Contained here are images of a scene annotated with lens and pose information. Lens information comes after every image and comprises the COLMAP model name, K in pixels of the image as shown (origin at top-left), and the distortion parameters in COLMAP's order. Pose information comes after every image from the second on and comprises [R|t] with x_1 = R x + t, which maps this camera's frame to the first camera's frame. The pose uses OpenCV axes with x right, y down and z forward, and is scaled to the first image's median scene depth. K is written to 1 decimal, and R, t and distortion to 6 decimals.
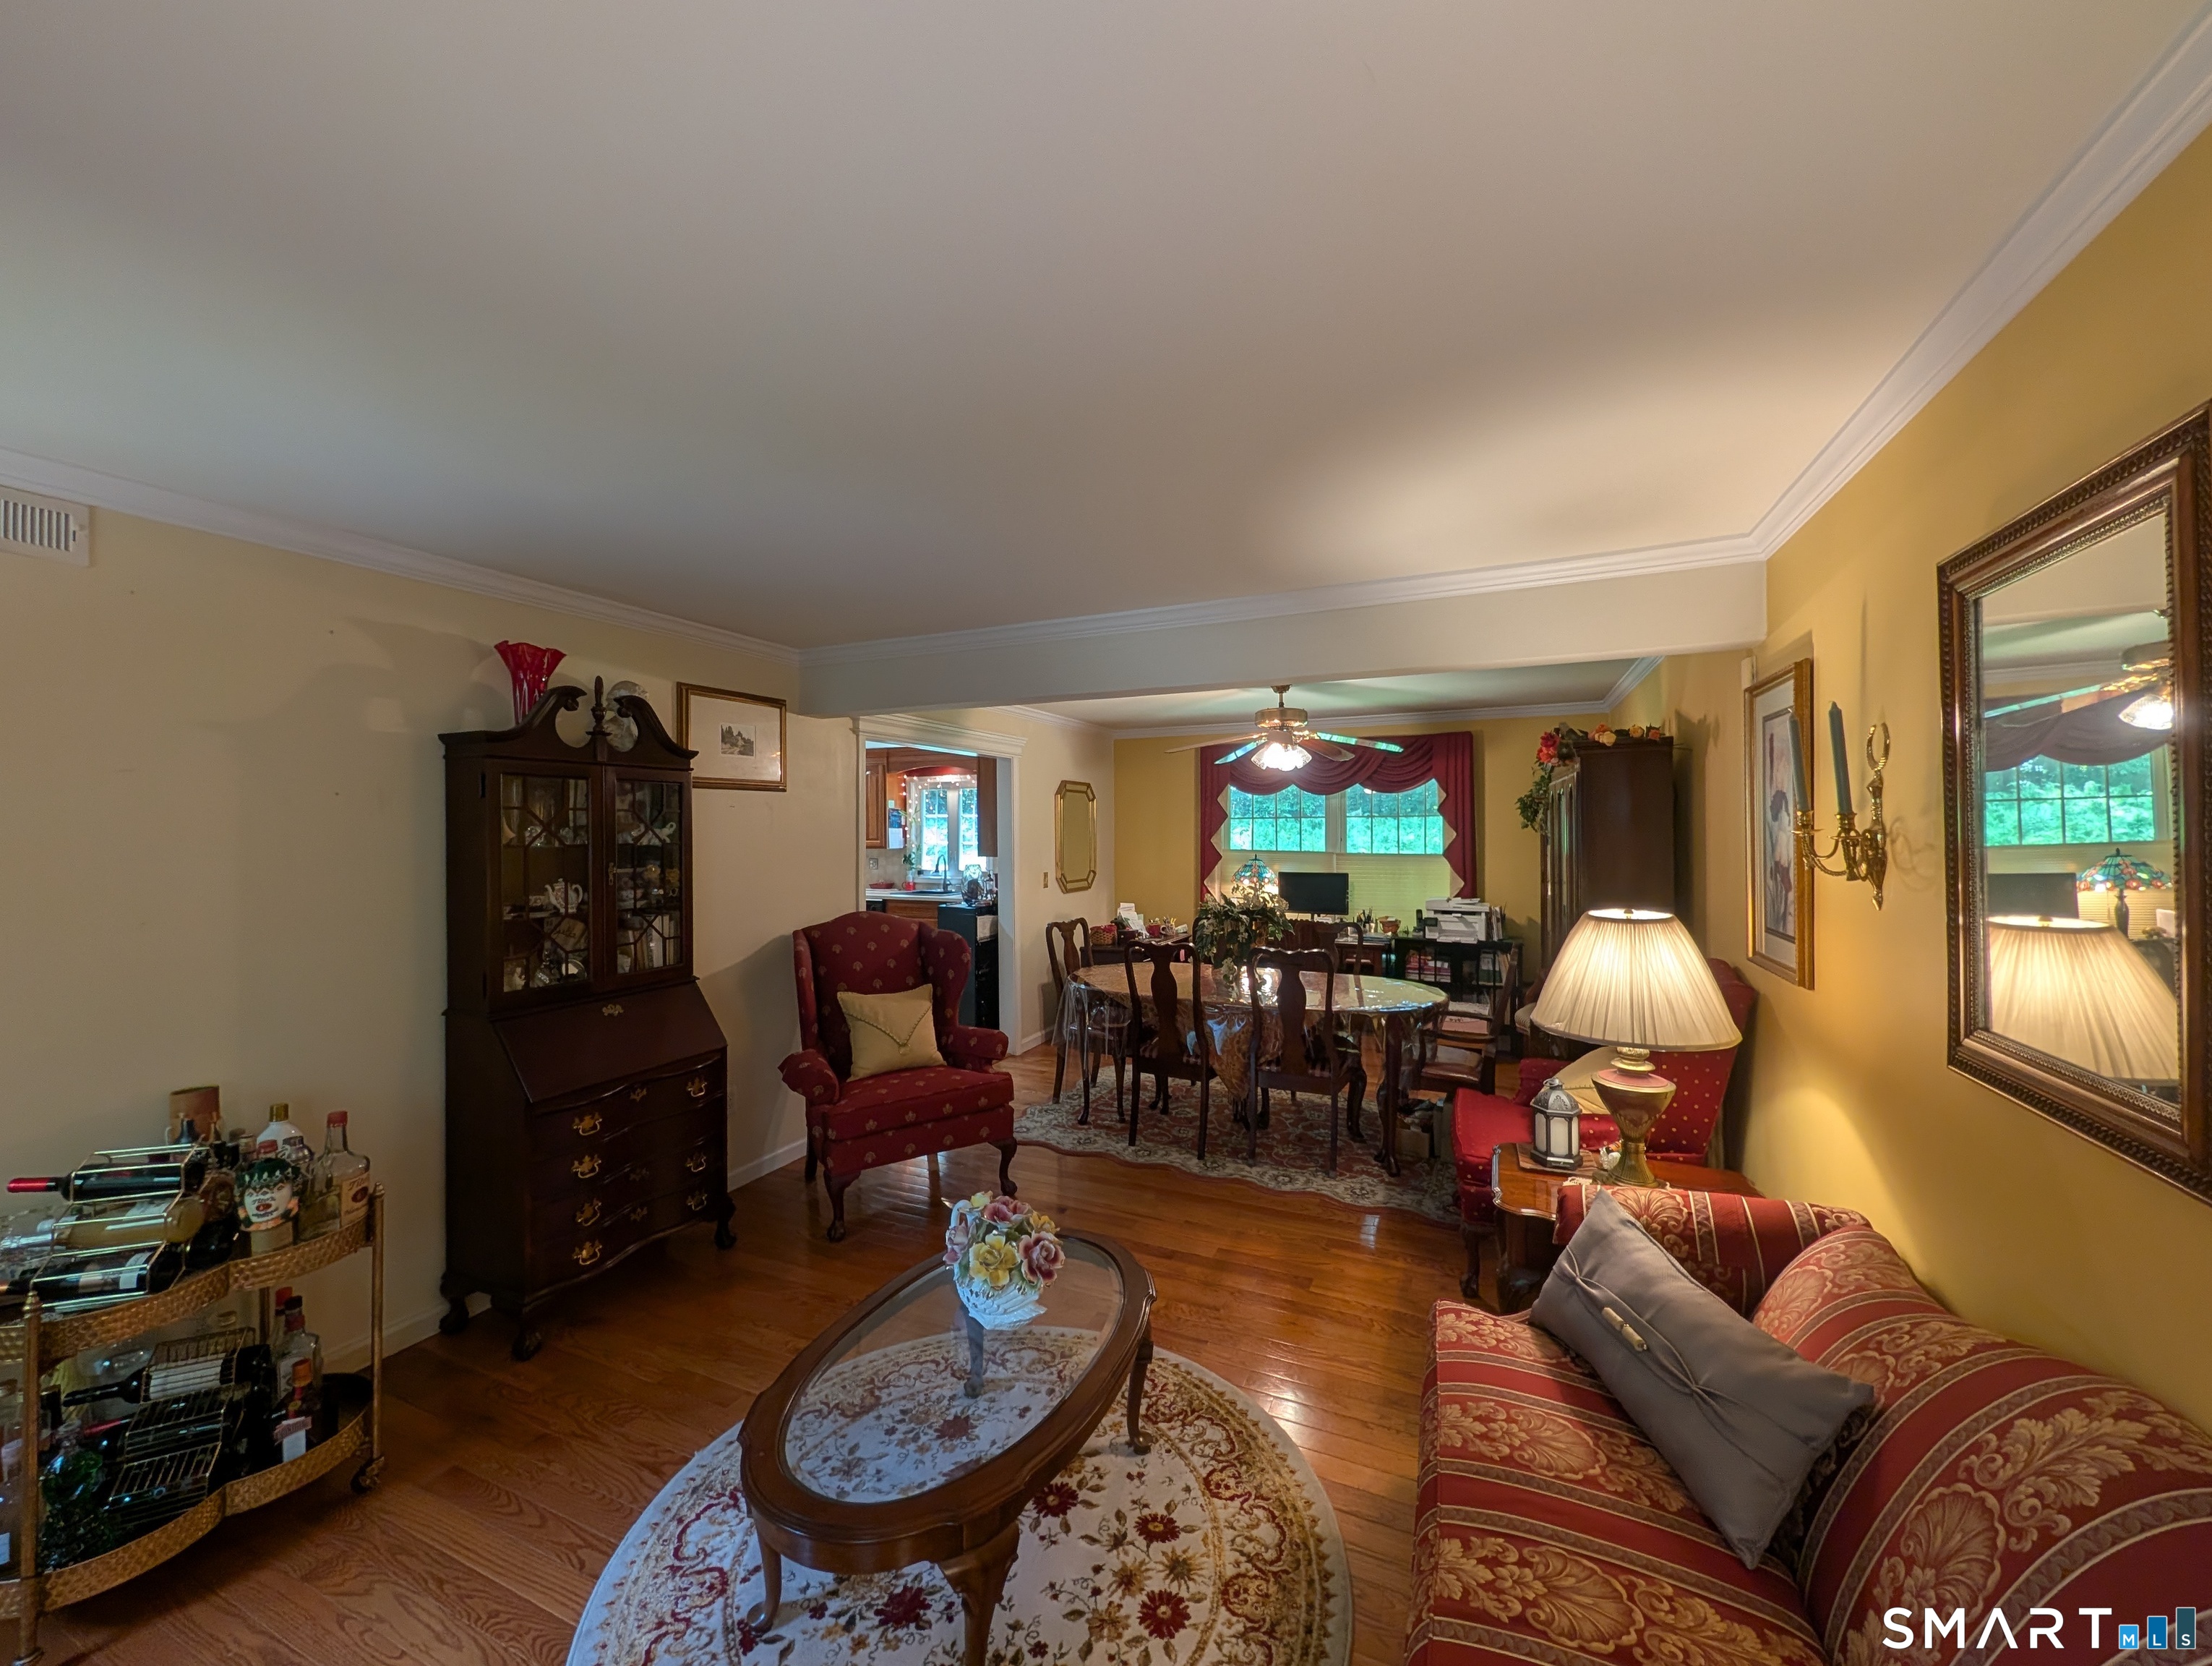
lens RADIAL K [[859.6, 0, 1111.0], [0, 859.6, 828.0], [0, 0, 1]] dist [-0.001295, 0.000000]
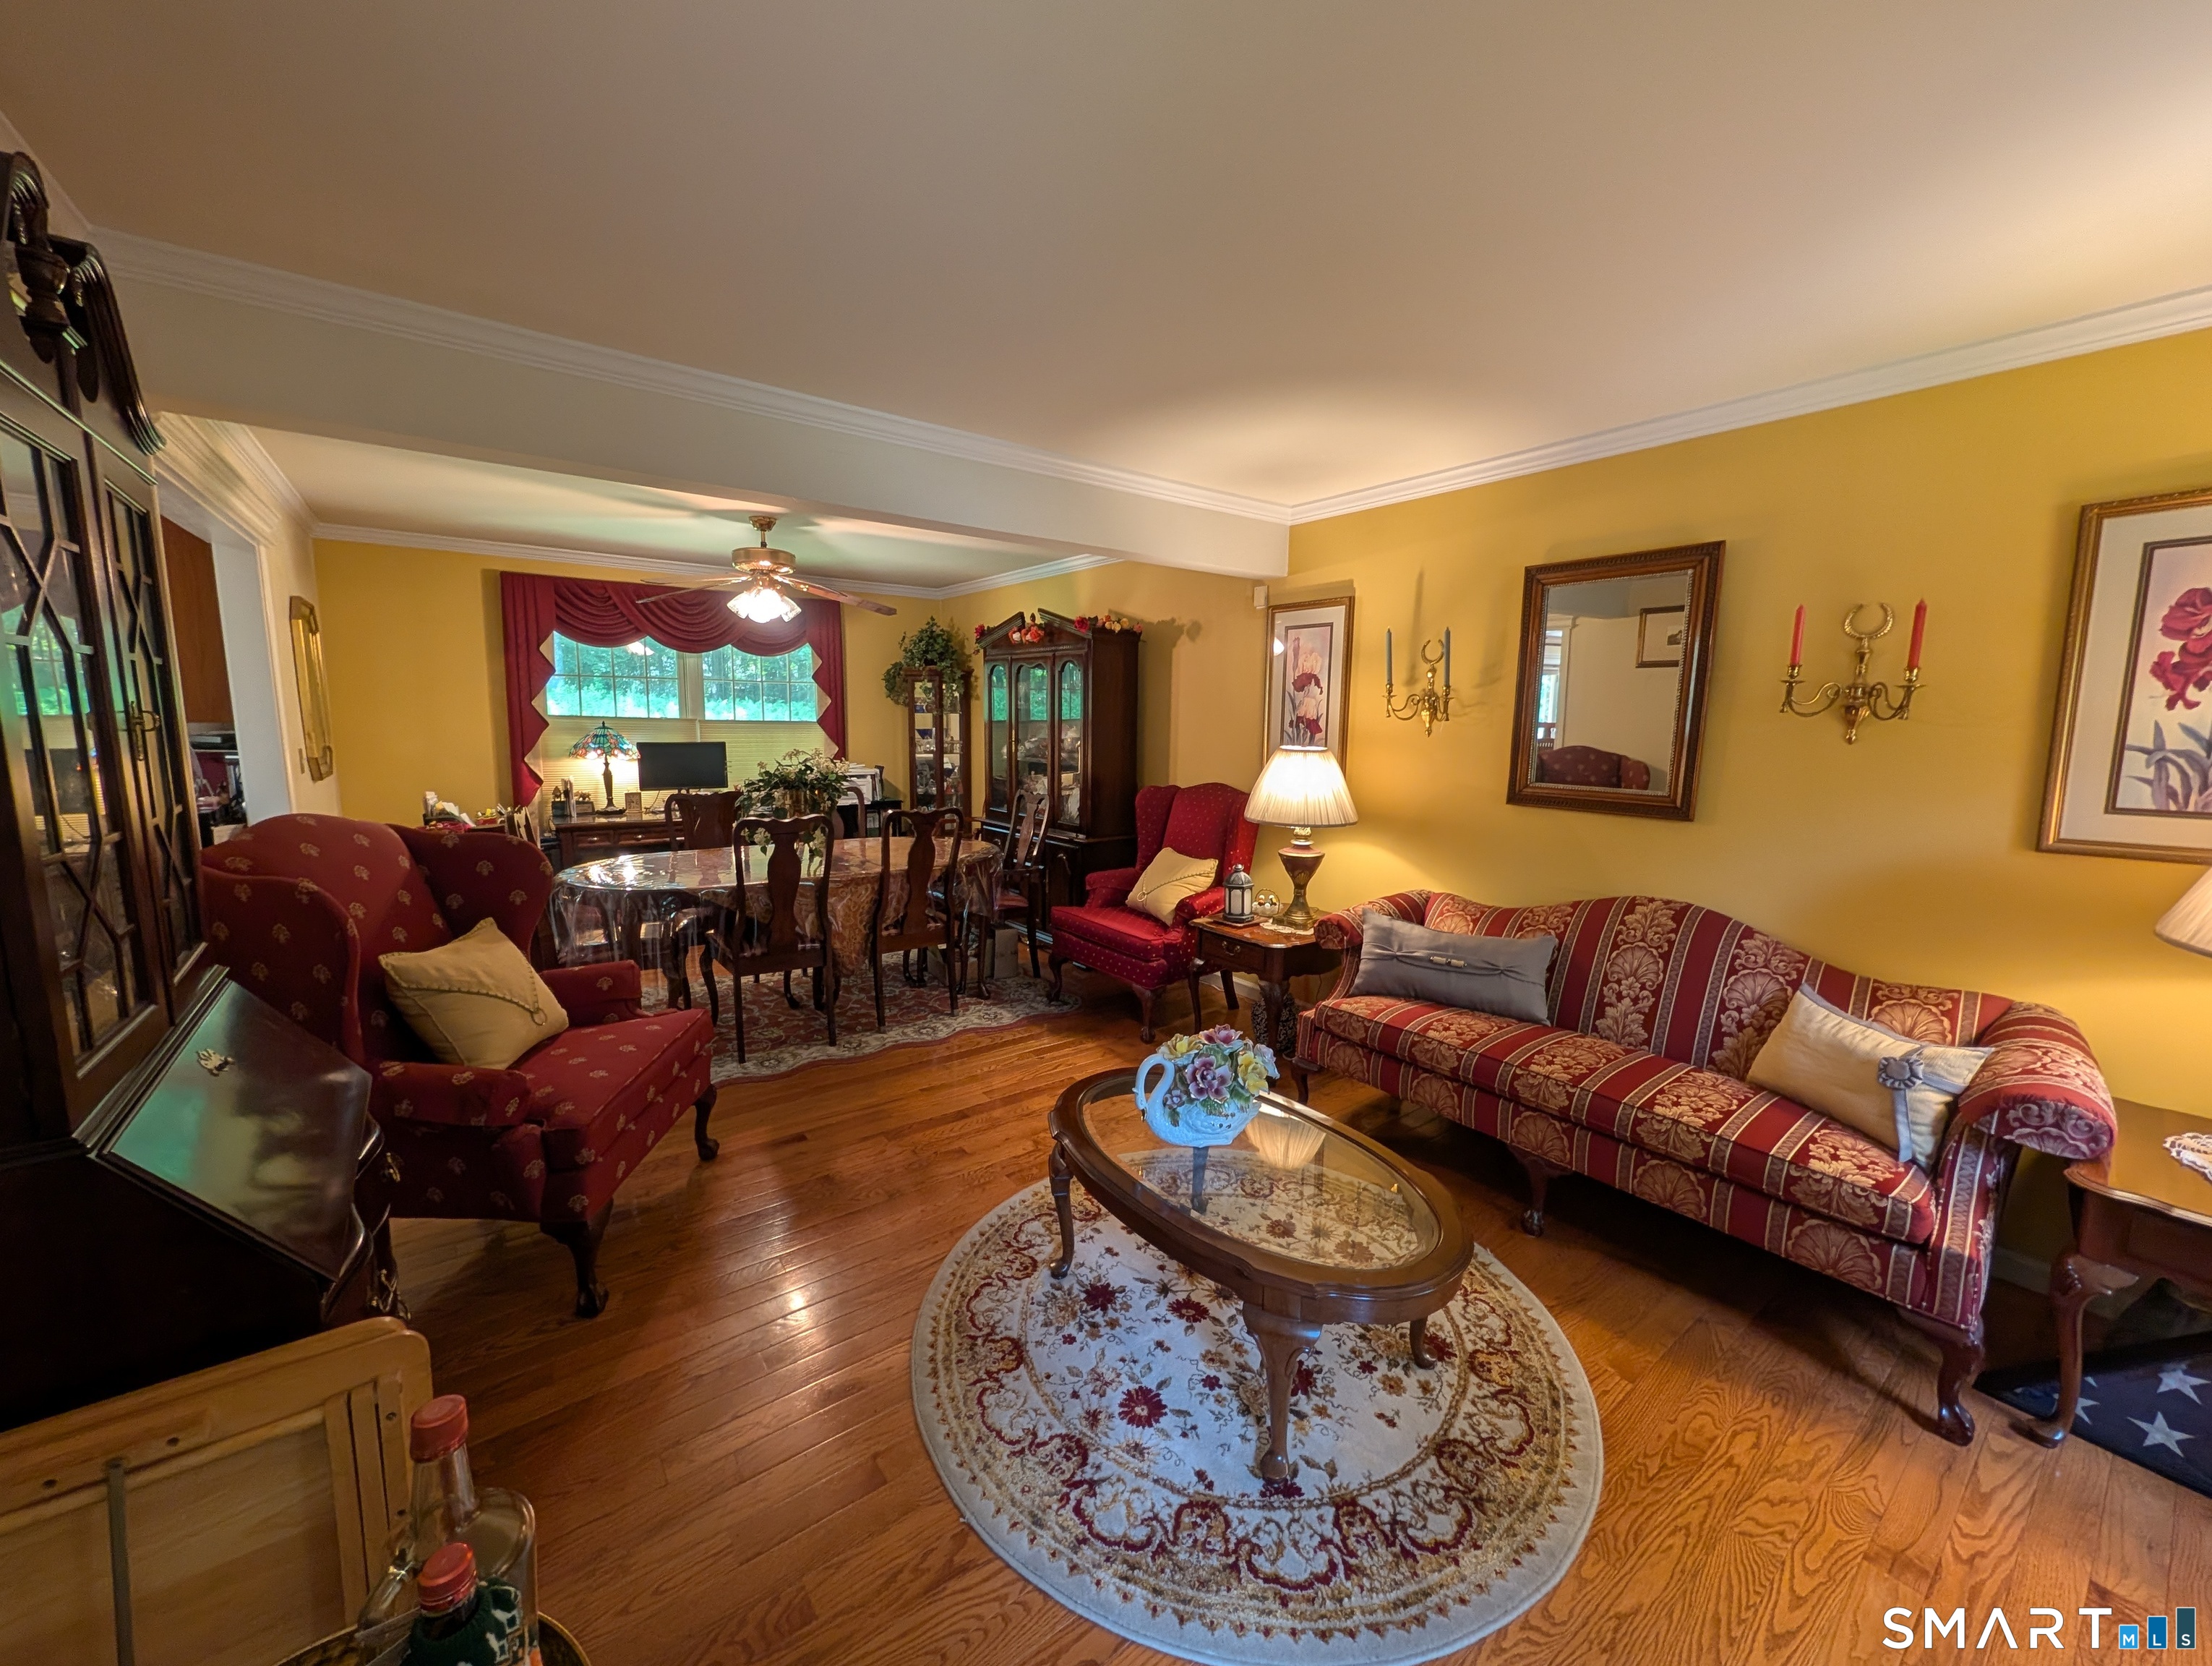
lens RADIAL K [[859.6, 0, 1111.0], [0, 859.6, 828.0], [0, 0, 1]] dist [-0.001295, 0.000000]
pose [[0.473912, -0.104664, 0.874330, -0.606122], [-0.017822, 0.991568, 0.128359, 0.032813], [-0.880392, -0.076413, 0.468050, 0.361324]]
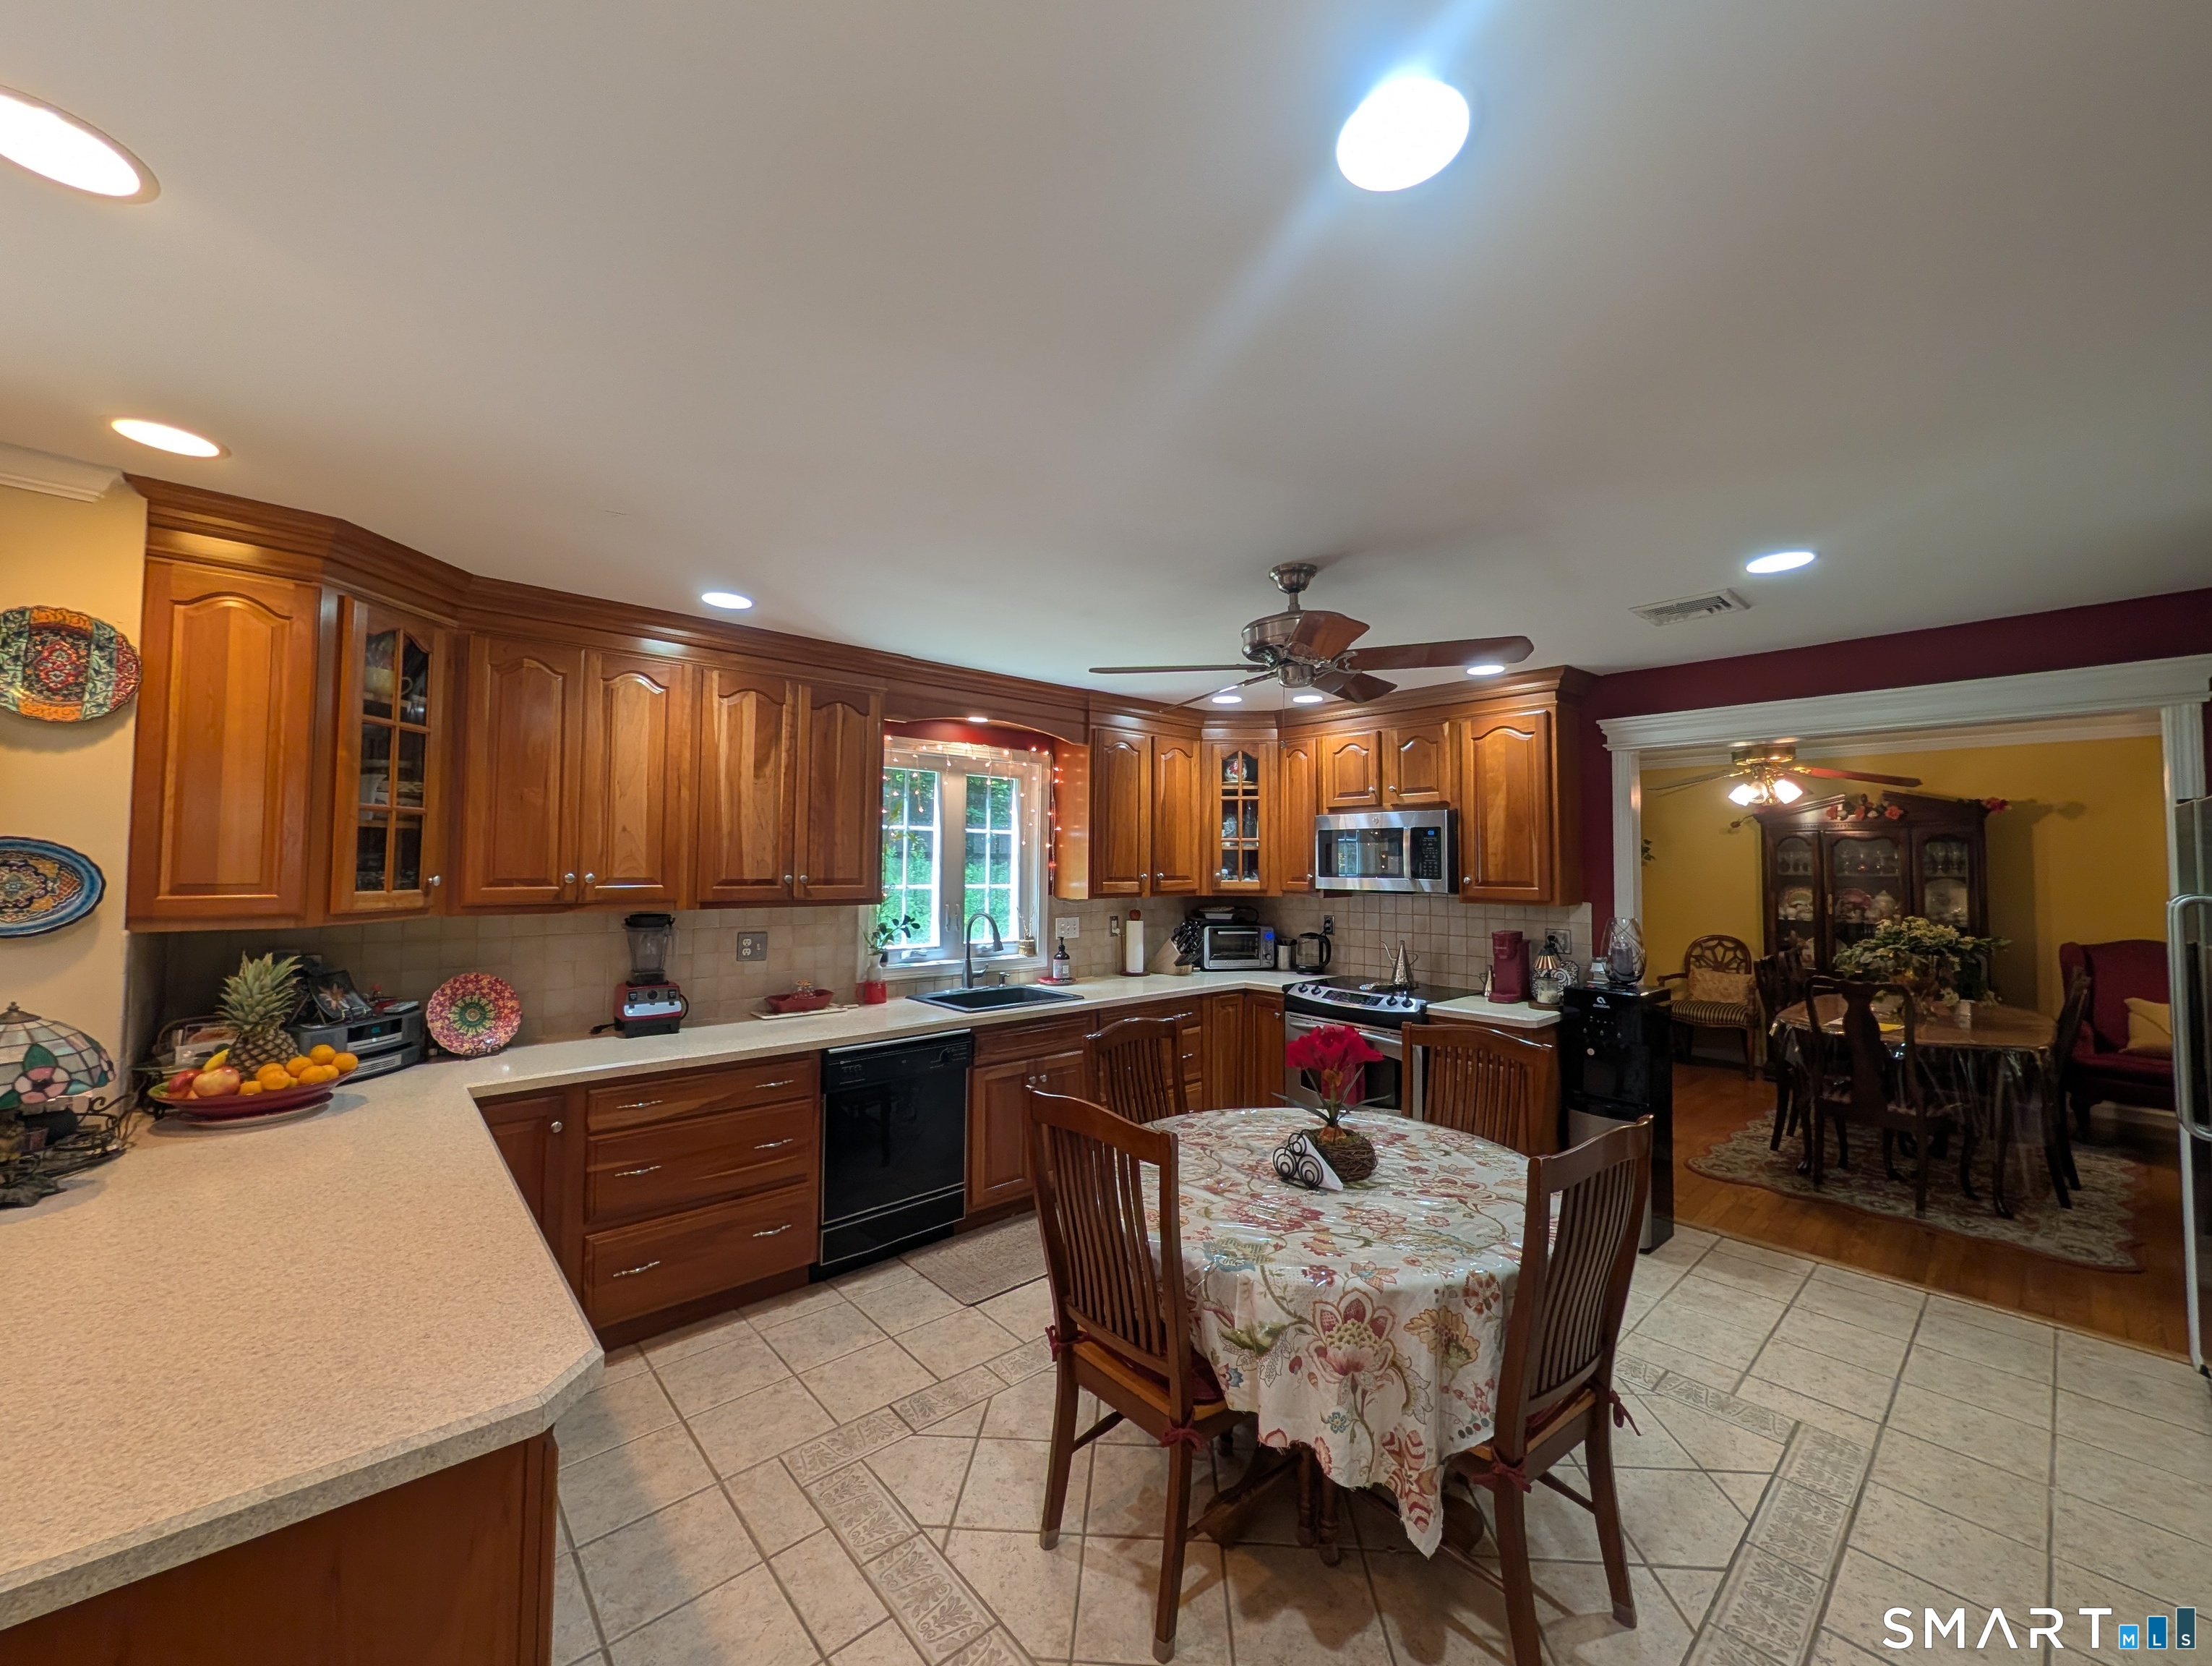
lens RADIAL K [[846.8, 0, 1106.0], [0, 846.8, 833.0], [0, 0, 1]] dist [-0.001830, -0.000226]
pose [[0.402202, 0.036784, 0.914812, -1.429011], [-0.003082, 0.999241, -0.038824, 0.007022], [-0.915546, 0.012796, 0.402010, 1.826978]]
